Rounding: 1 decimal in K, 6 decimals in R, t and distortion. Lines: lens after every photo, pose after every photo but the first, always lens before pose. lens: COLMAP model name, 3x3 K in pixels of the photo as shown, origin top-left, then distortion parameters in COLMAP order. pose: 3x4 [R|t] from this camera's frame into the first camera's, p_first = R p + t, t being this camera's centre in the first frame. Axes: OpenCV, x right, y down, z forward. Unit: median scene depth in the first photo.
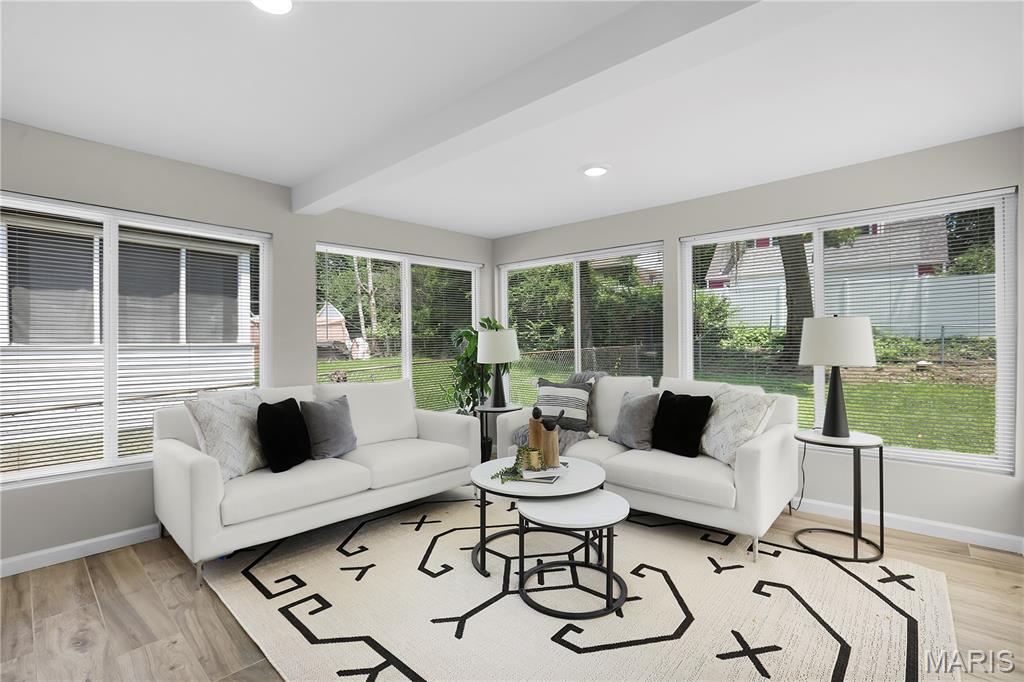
lens RADIAL K [[466.8, 0, 512.0], [0, 466.8, 341.0], [0, 0, 1]] dist [-0.023016, -0.000100]
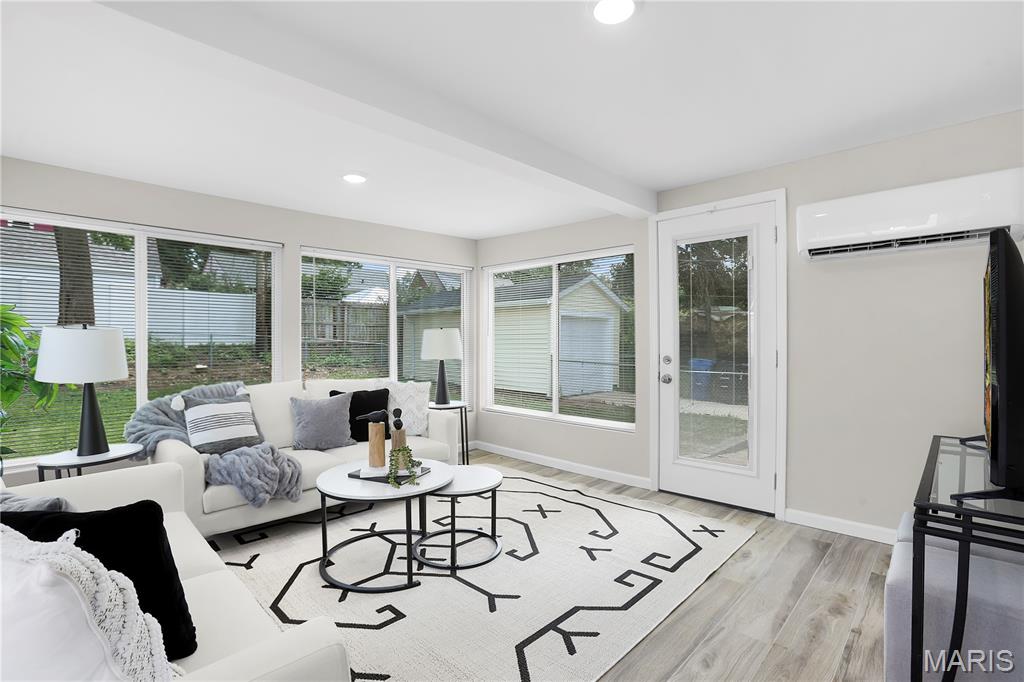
lens RADIAL K [[464.4, 0, 512.0], [0, 464.4, 341.0], [0, 0, 1]] dist [-0.064621, 0.000102]
pose [[0.034709, 0.019527, 0.999207, -0.985916], [-0.001385, 0.999809, -0.019490, 0.020756], [-0.999397, -0.000707, 0.034729, 0.765108]]
